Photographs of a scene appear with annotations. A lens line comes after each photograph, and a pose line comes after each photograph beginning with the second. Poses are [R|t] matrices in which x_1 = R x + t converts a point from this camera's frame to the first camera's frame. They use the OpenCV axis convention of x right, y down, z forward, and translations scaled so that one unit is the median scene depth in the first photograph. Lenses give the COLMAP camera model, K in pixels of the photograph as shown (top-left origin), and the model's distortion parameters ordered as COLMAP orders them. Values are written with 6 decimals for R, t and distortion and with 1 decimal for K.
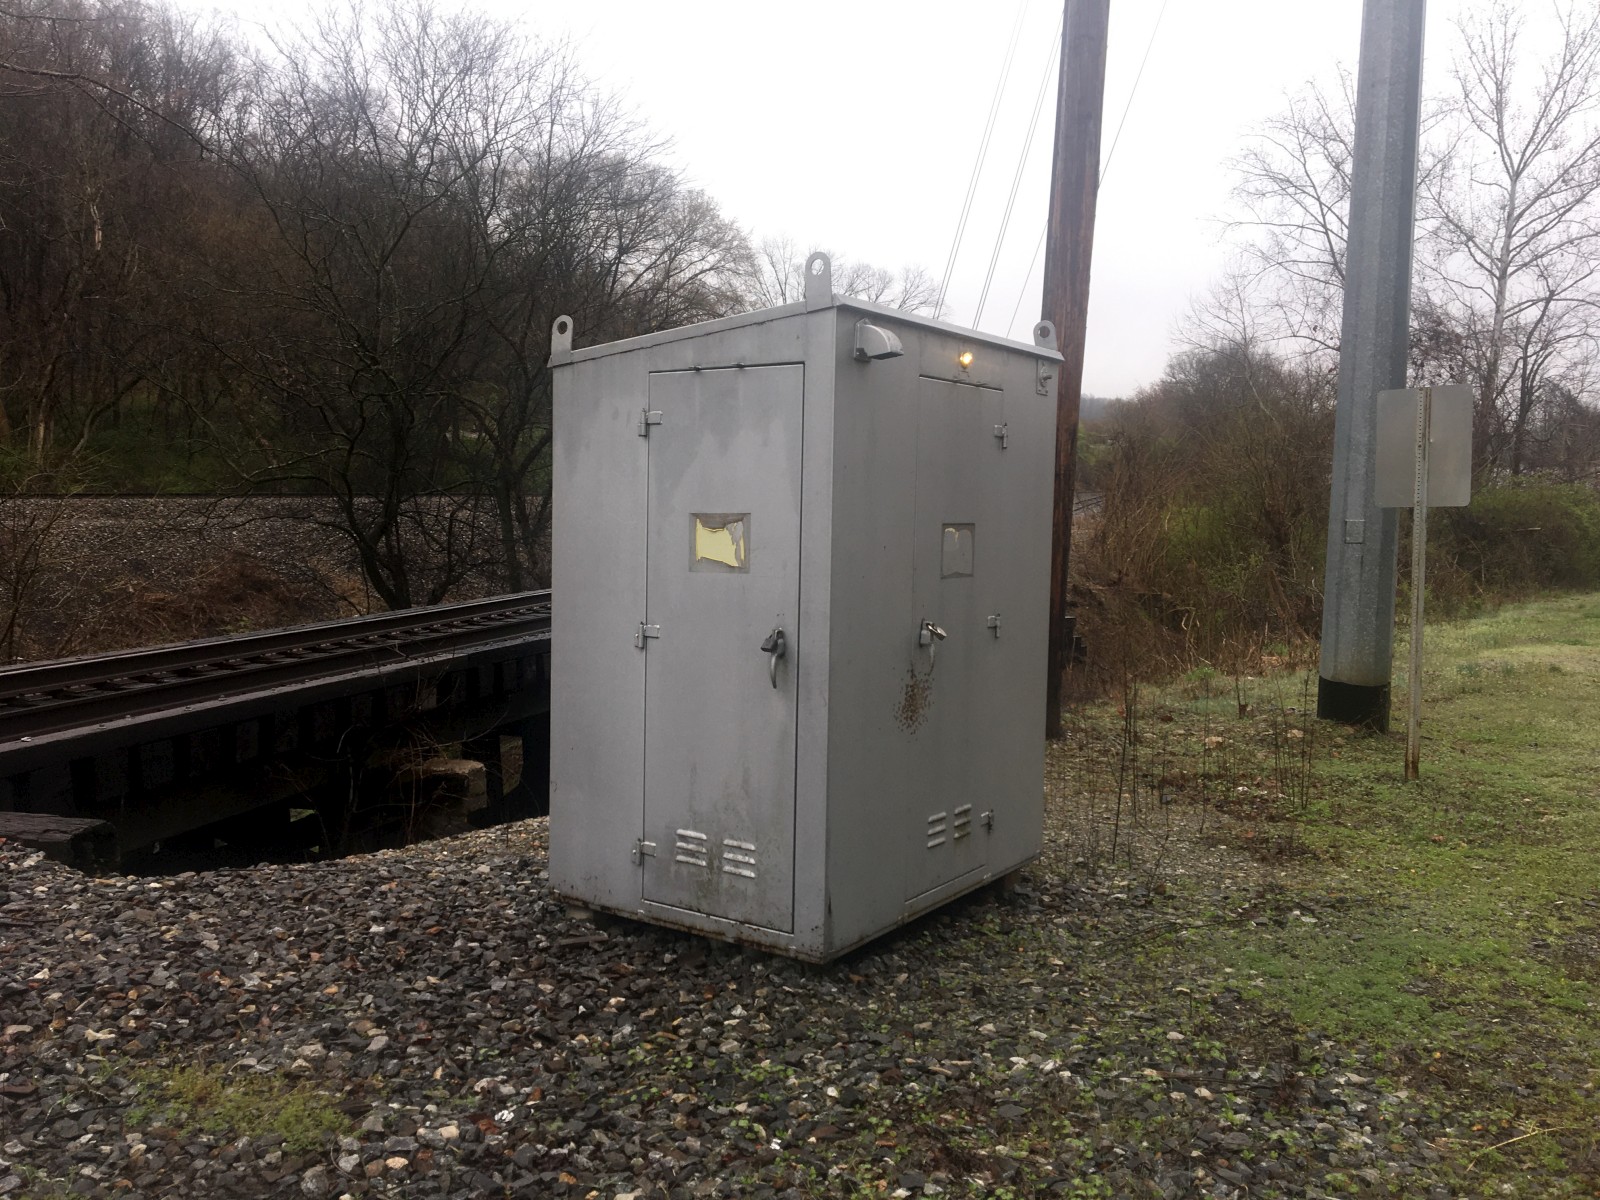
lens RADIAL K [[1309.6, 0, 794.5], [0, 1309.6, 603.8], [0, 0, 1]] dist [0.059039, -0.098940]
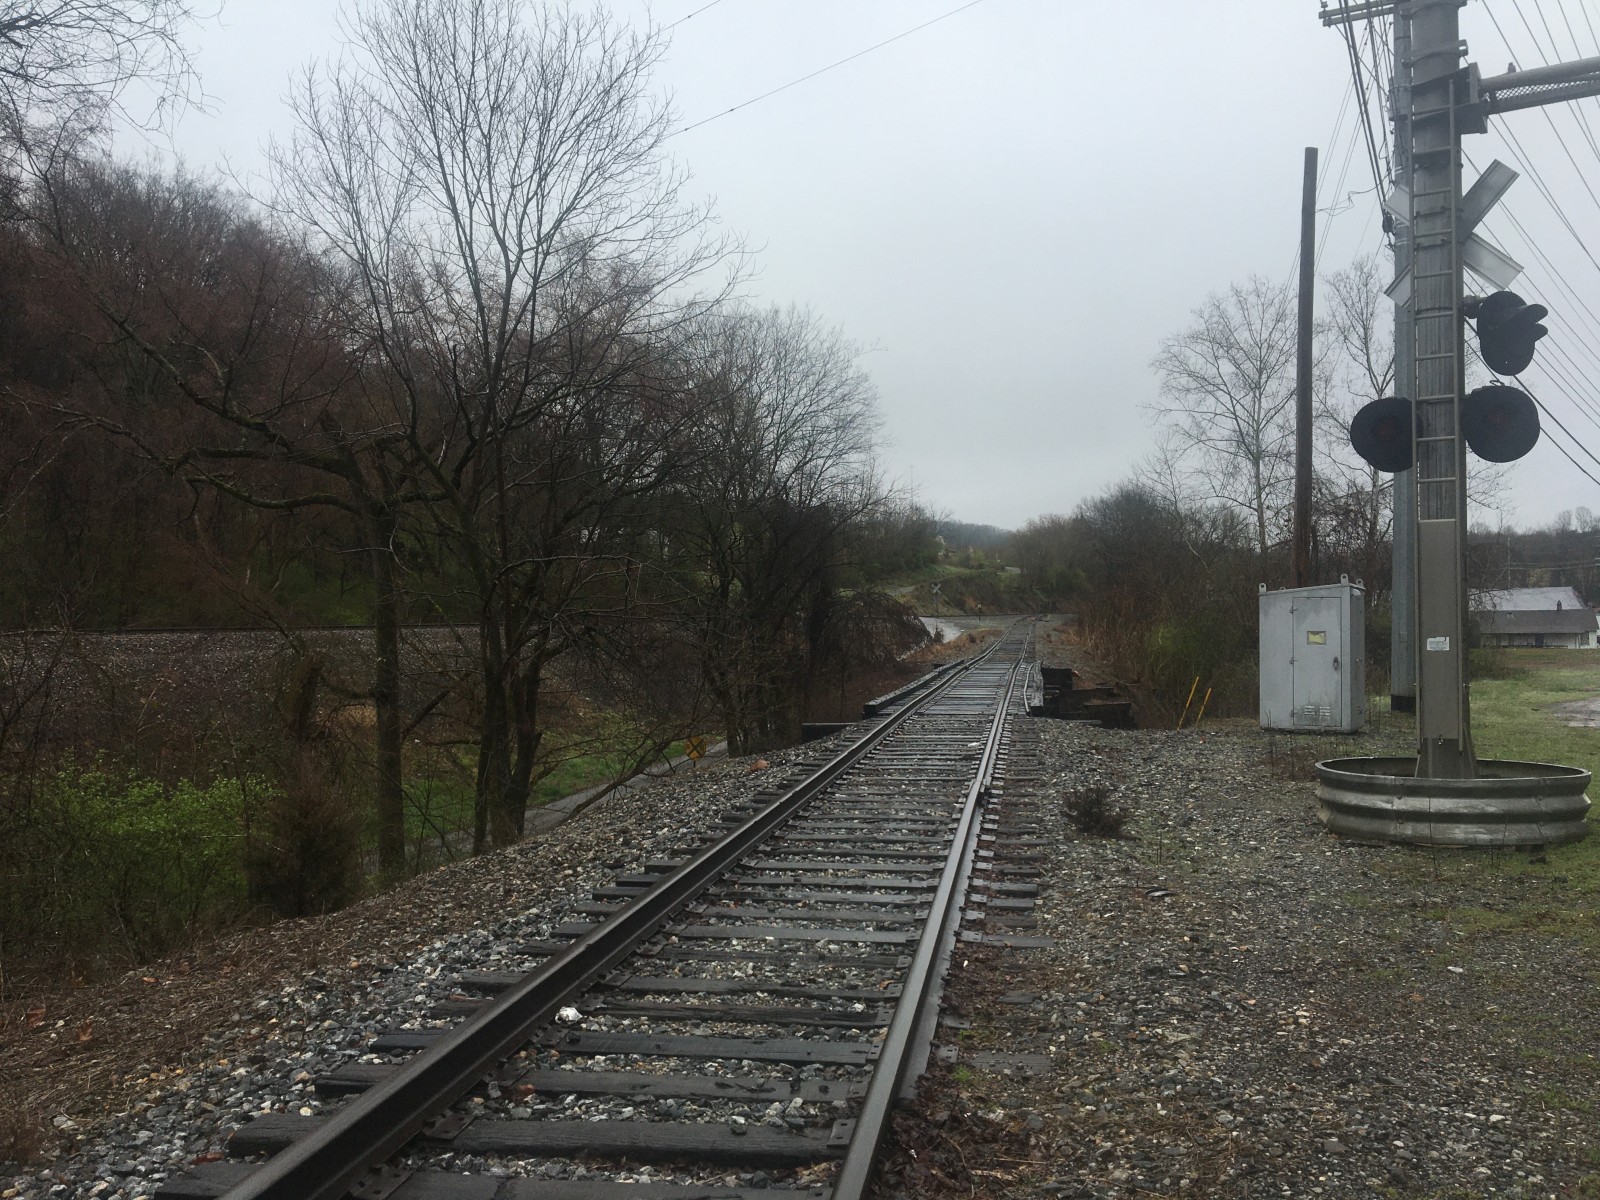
lens RADIAL K [[1309.6, 0, 794.5], [0, 1309.6, 603.8], [0, 0, 1]] dist [0.059039, -0.098940]
pose [[0.994815, -0.010843, 0.101123, -0.229050], [0.020230, 0.995529, -0.092266, 0.021603], [-0.099670, 0.093834, 0.990586, -0.325938]]
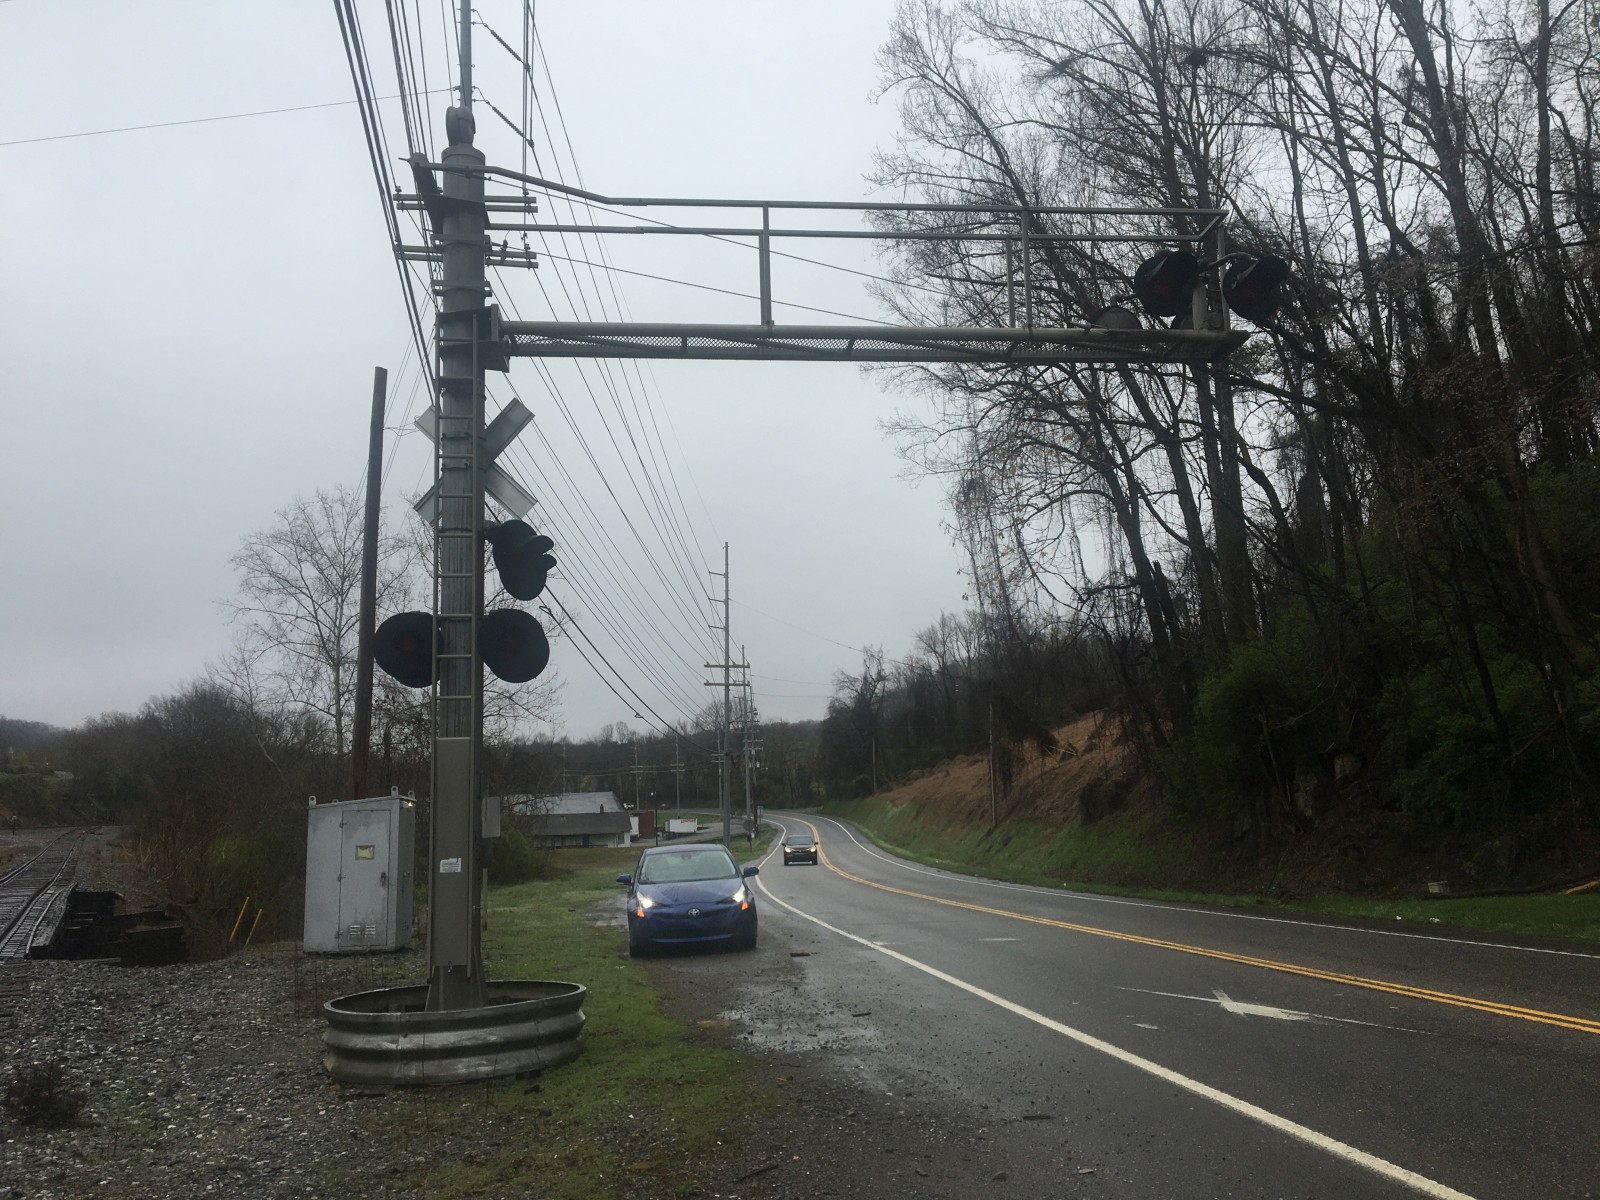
lens RADIAL K [[1309.6, 0, 794.5], [0, 1309.6, 603.8], [0, 0, 1]] dist [0.059039, -0.098940]
pose [[0.719451, 0.084855, 0.689341, -0.211927], [0.085285, 0.974205, -0.208930, 0.018278], [-0.689288, 0.209105, 0.693655, -0.314525]]
